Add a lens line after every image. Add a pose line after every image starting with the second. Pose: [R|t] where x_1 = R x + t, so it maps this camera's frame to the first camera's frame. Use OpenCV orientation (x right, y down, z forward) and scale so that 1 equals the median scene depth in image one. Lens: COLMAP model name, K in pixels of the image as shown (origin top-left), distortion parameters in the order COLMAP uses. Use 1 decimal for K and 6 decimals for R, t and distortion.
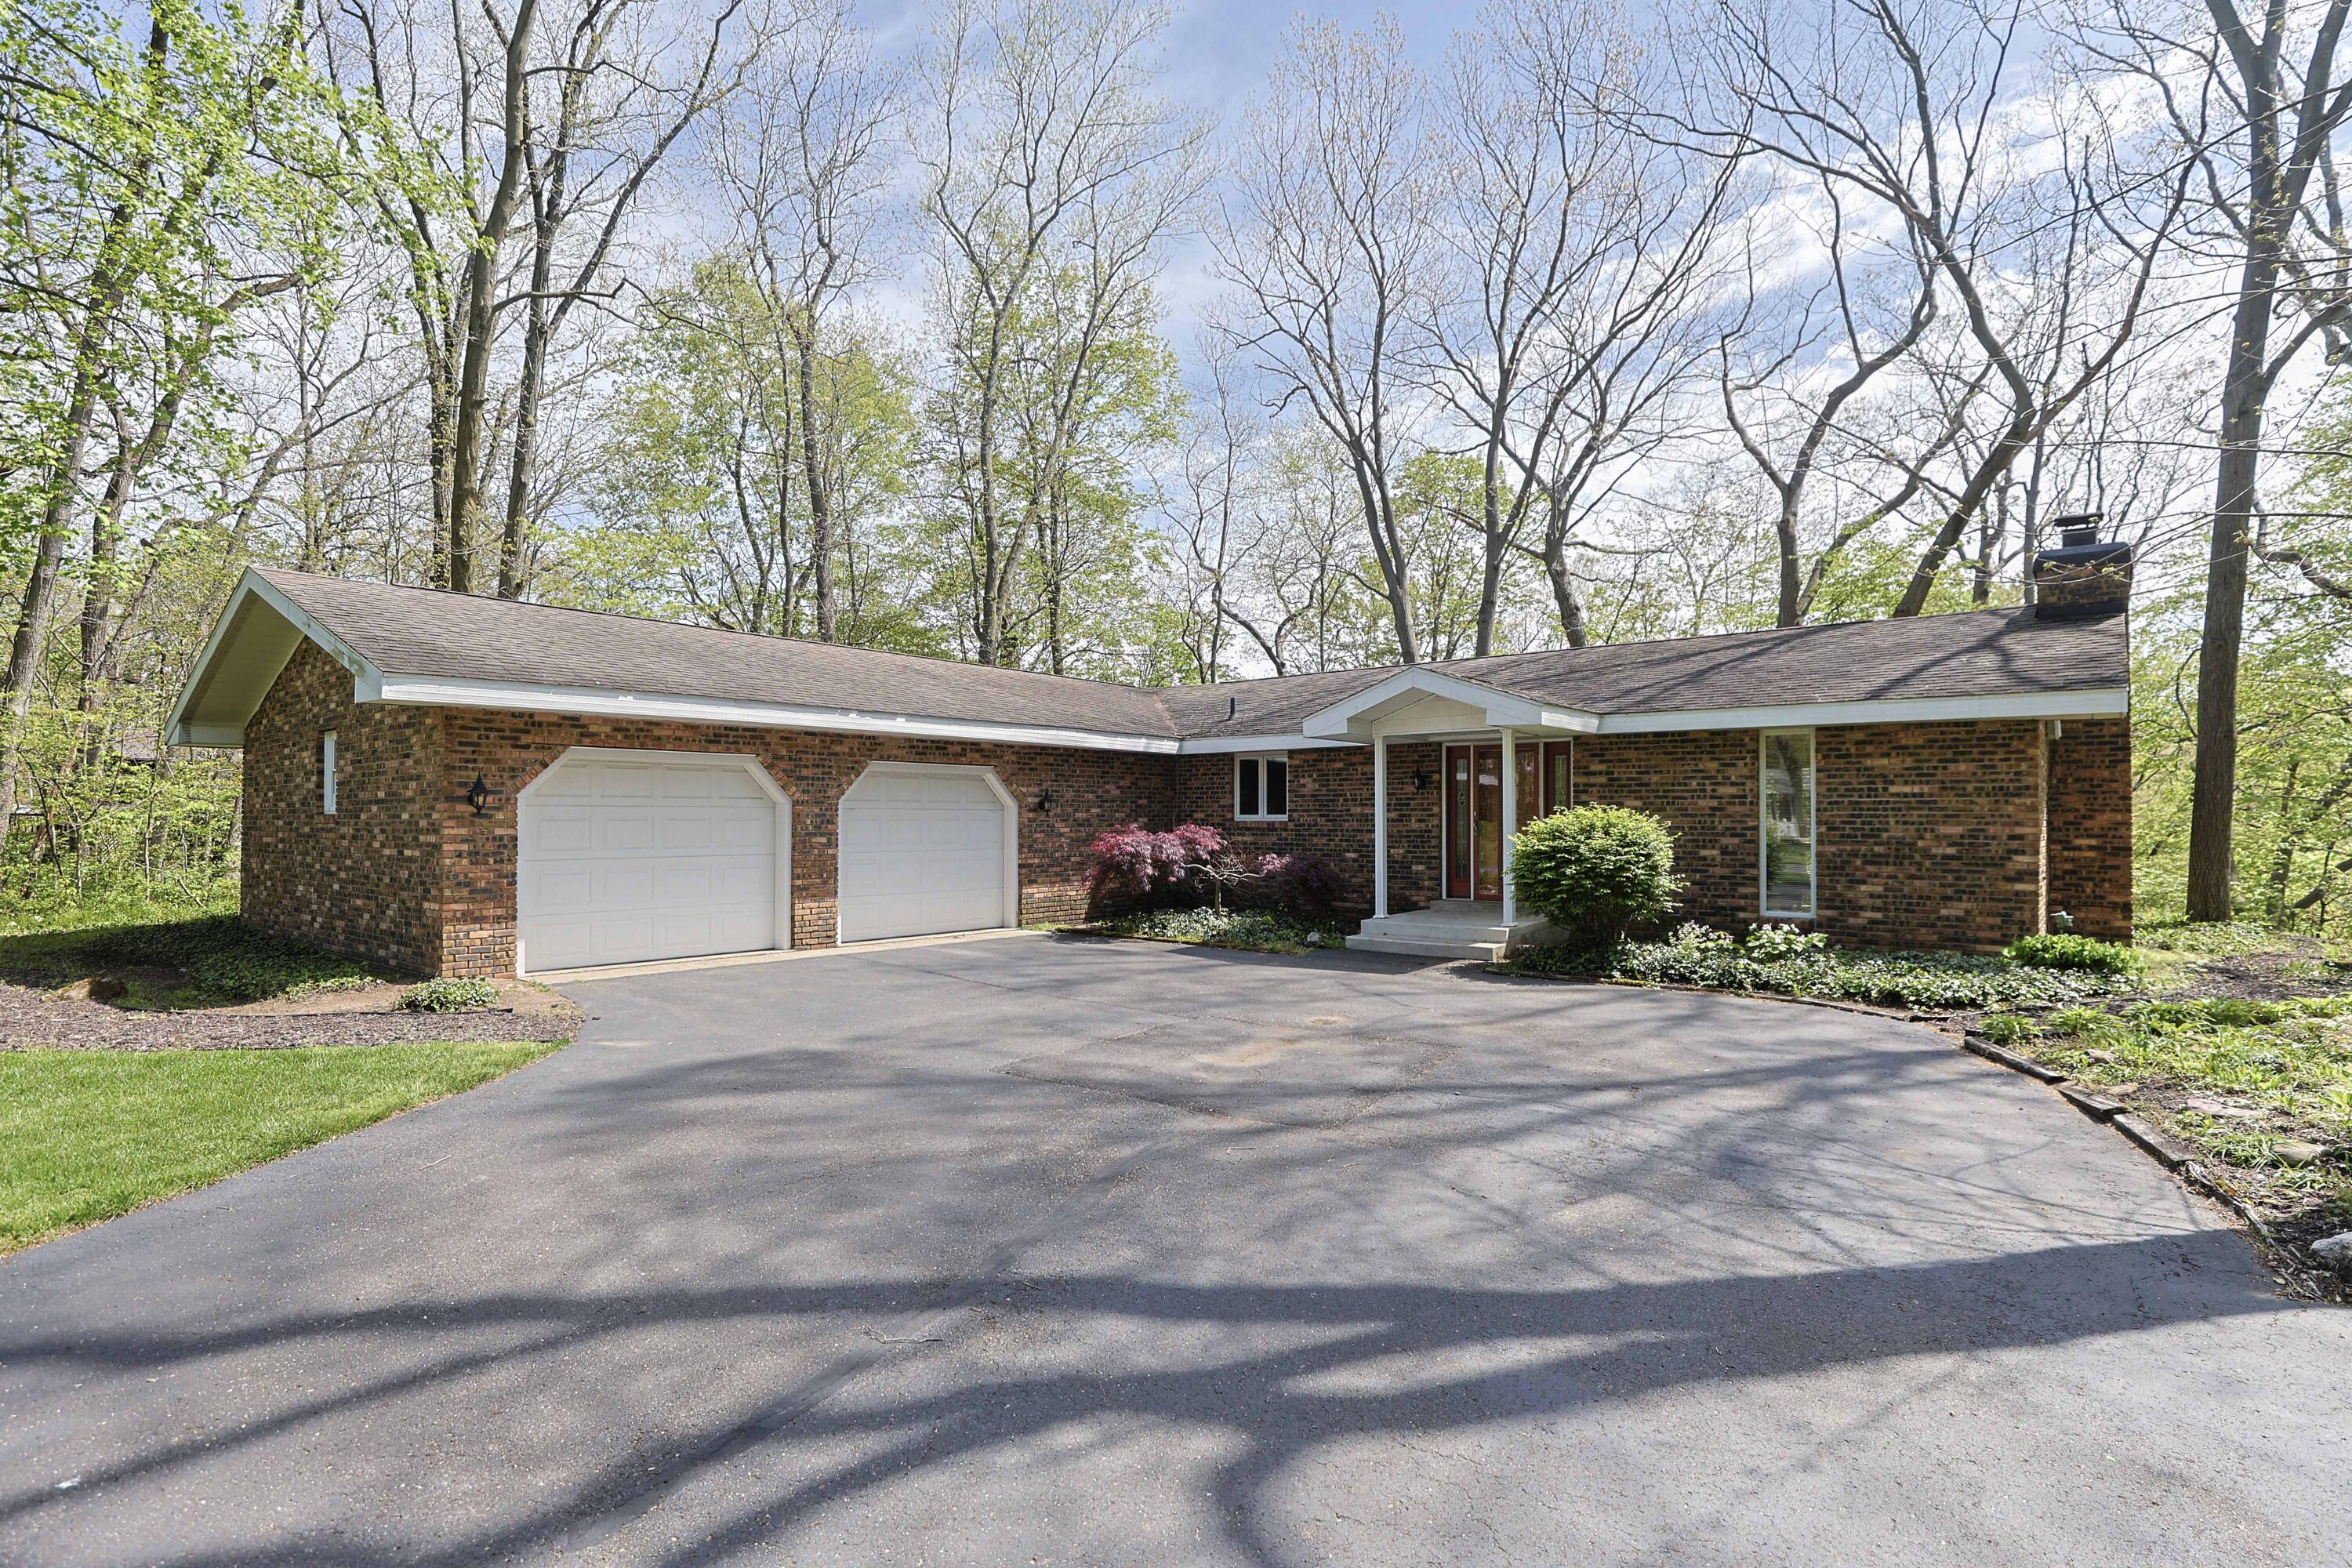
lens RADIAL K [[1108.6, 0, 1176.0], [0, 1108.6, 784.0], [0, 0, 1]] dist [-0.005645, -0.000806]
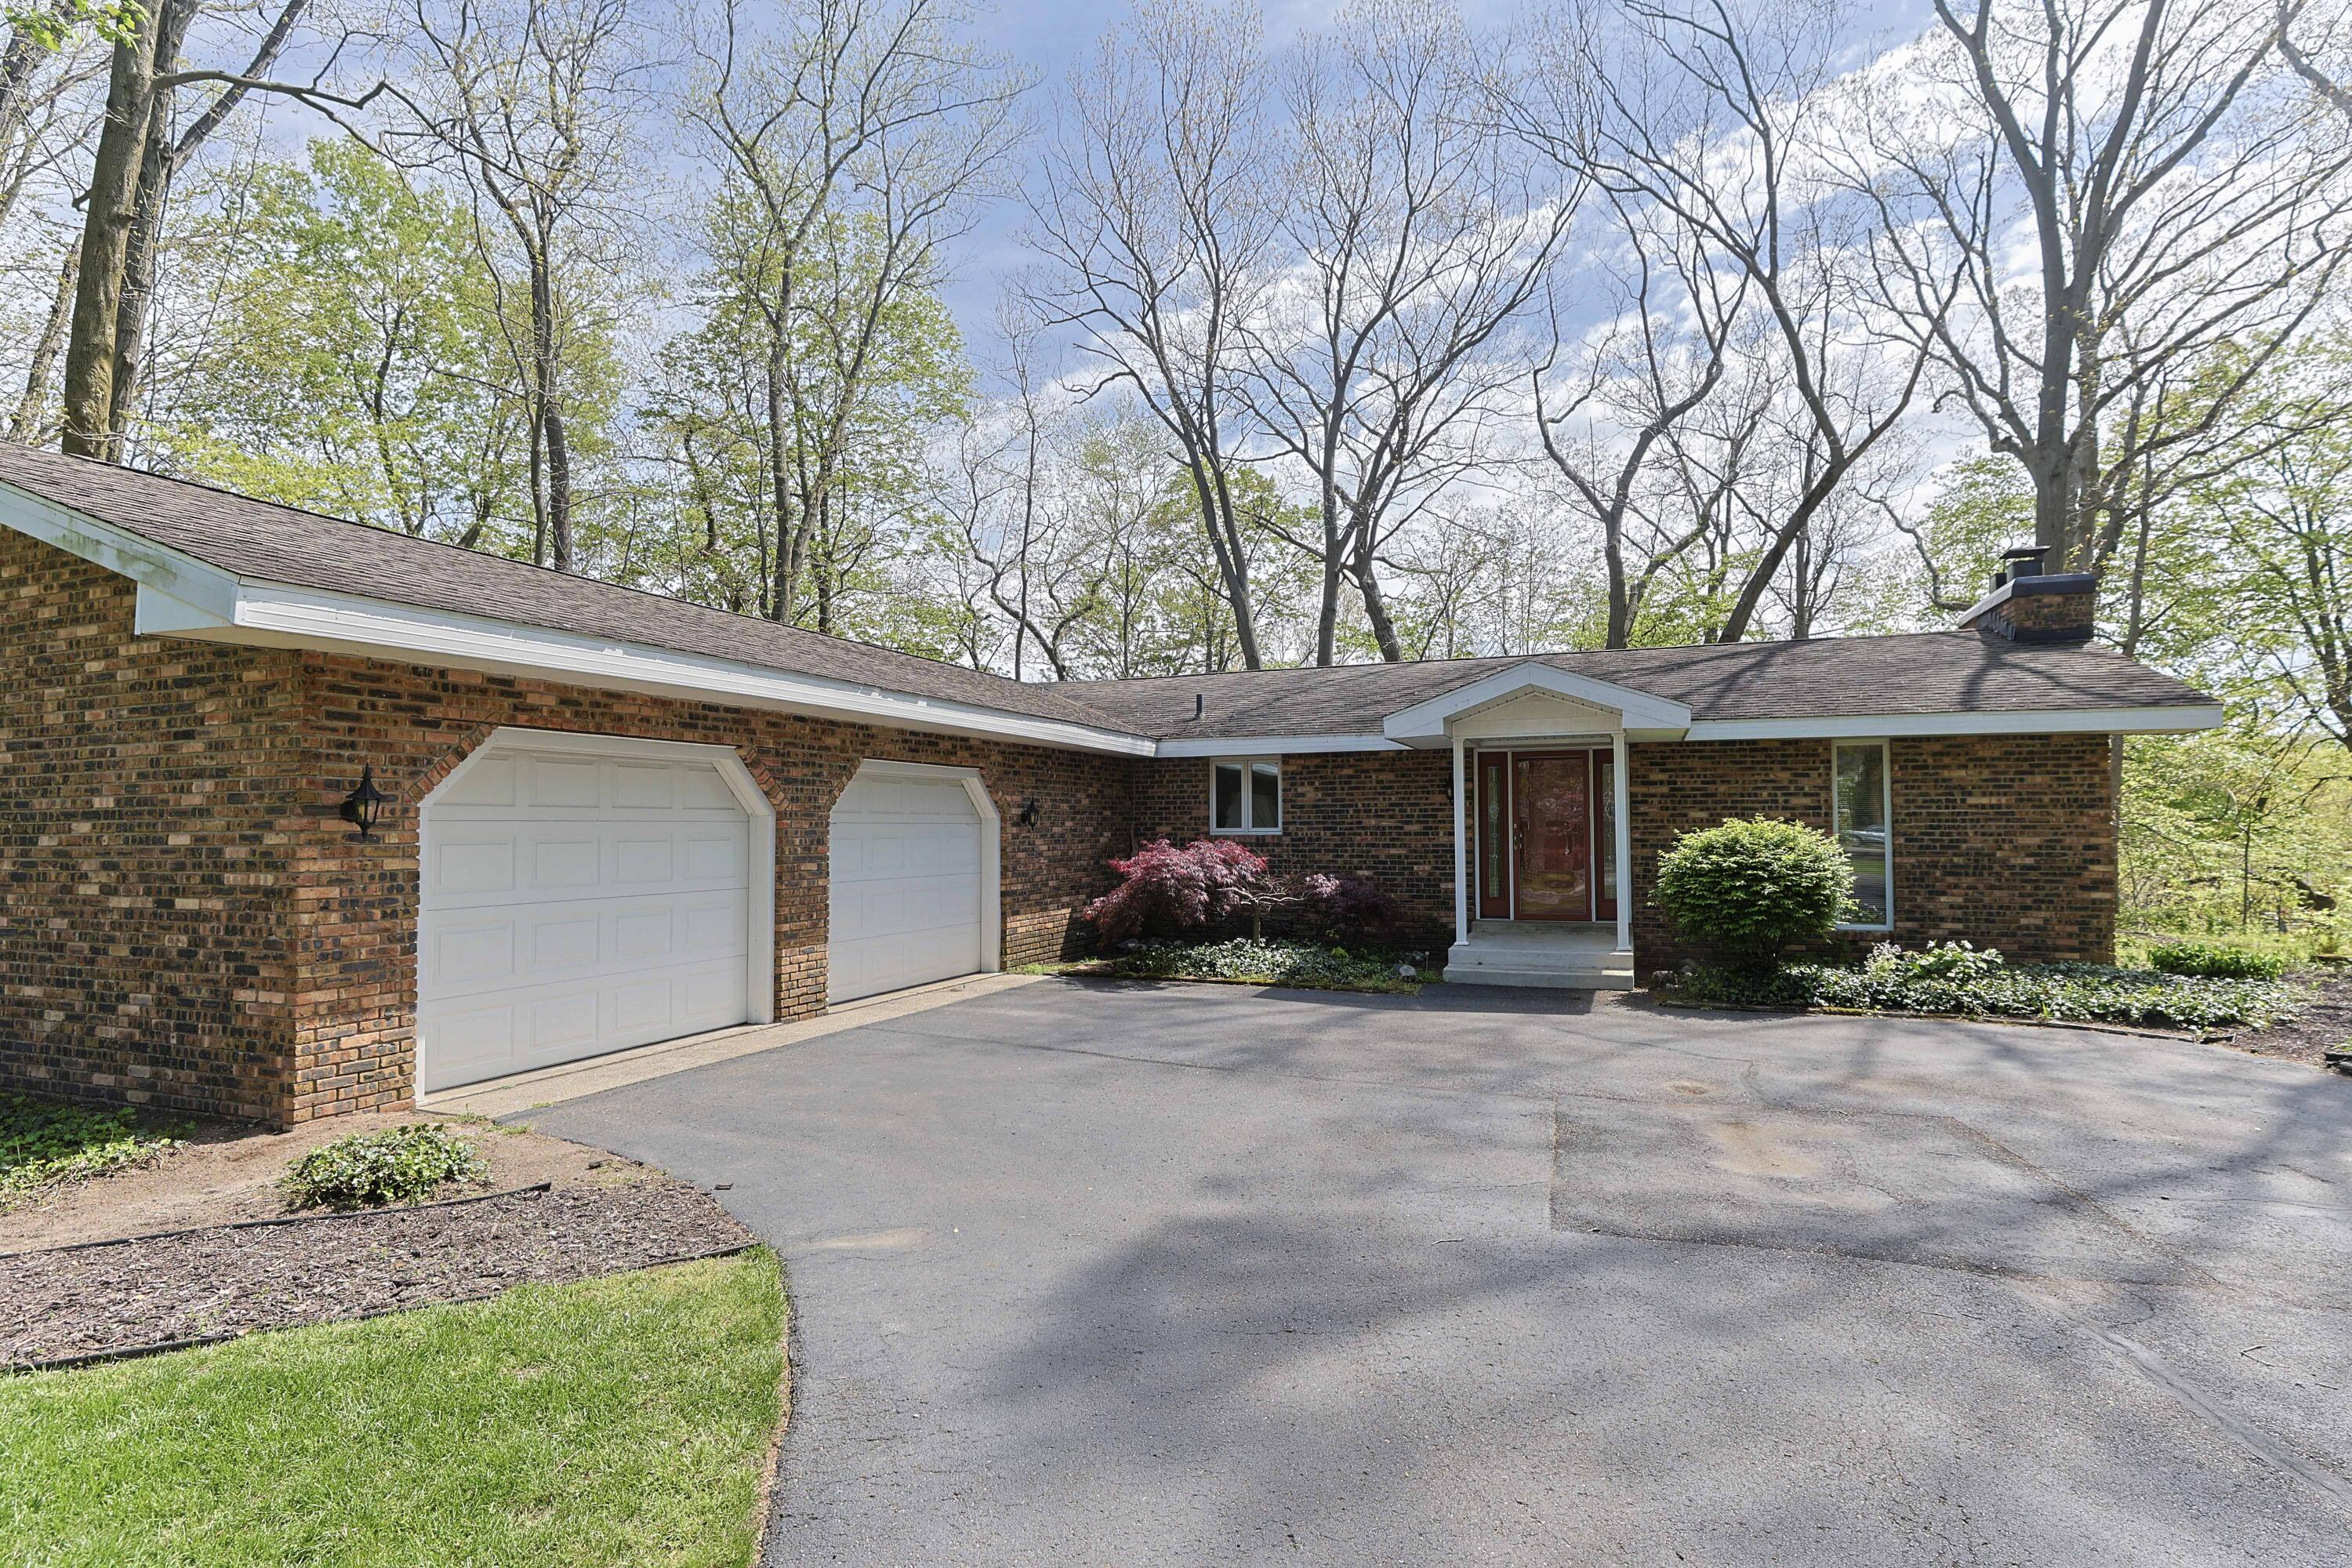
lens RADIAL K [[1104.4, 0, 1198.6], [0, 1104.4, 774.3], [0, 0, 1]] dist [-0.003133, 0.000175]
pose [[0.950960, 0.010181, 0.309145, -0.330384], [-0.004494, 0.999807, -0.019104, 0.003159], [-0.309280, 0.016778, 0.950823, 0.258469]]
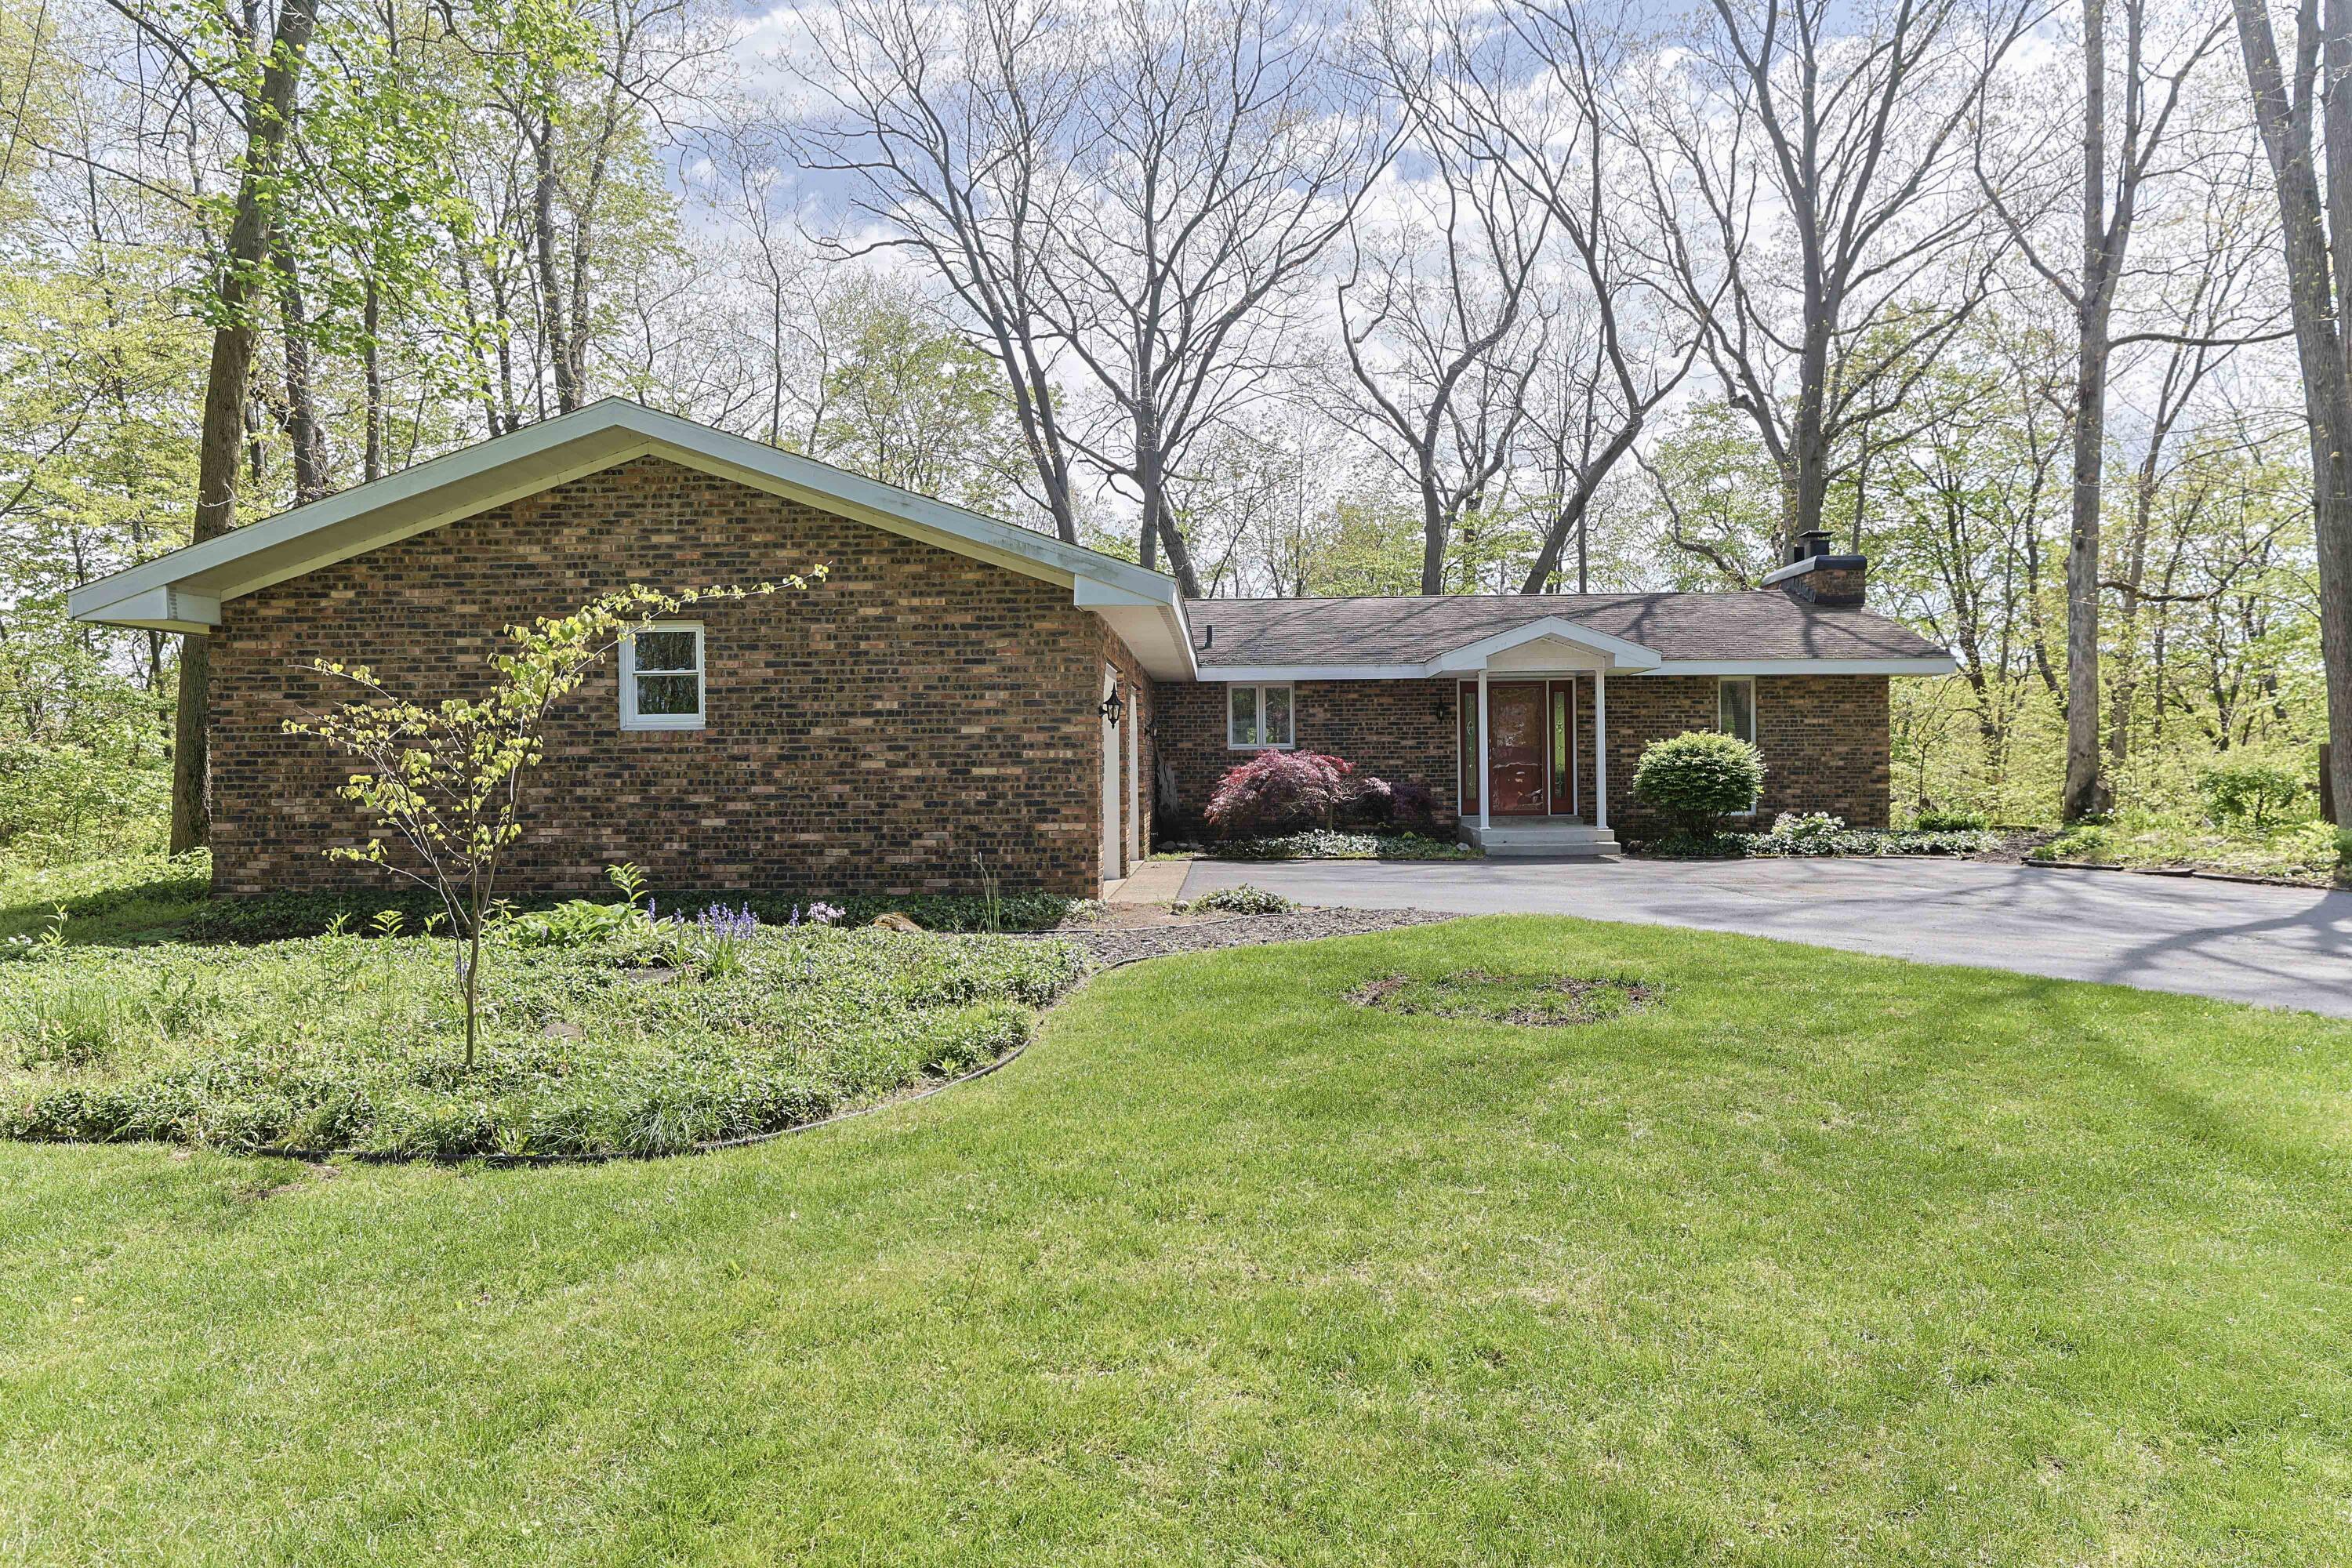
lens RADIAL K [[1484.6, 0, 1171.8], [0, 1484.6, 743.7], [0, 0, 1]] dist [0.002127, 0.000659]
pose [[0.798722, 0.003335, 0.601691, -1.144288], [-0.011597, 0.999884, 0.009852, 0.023728], [-0.601589, -0.014847, 0.798668, -0.035715]]
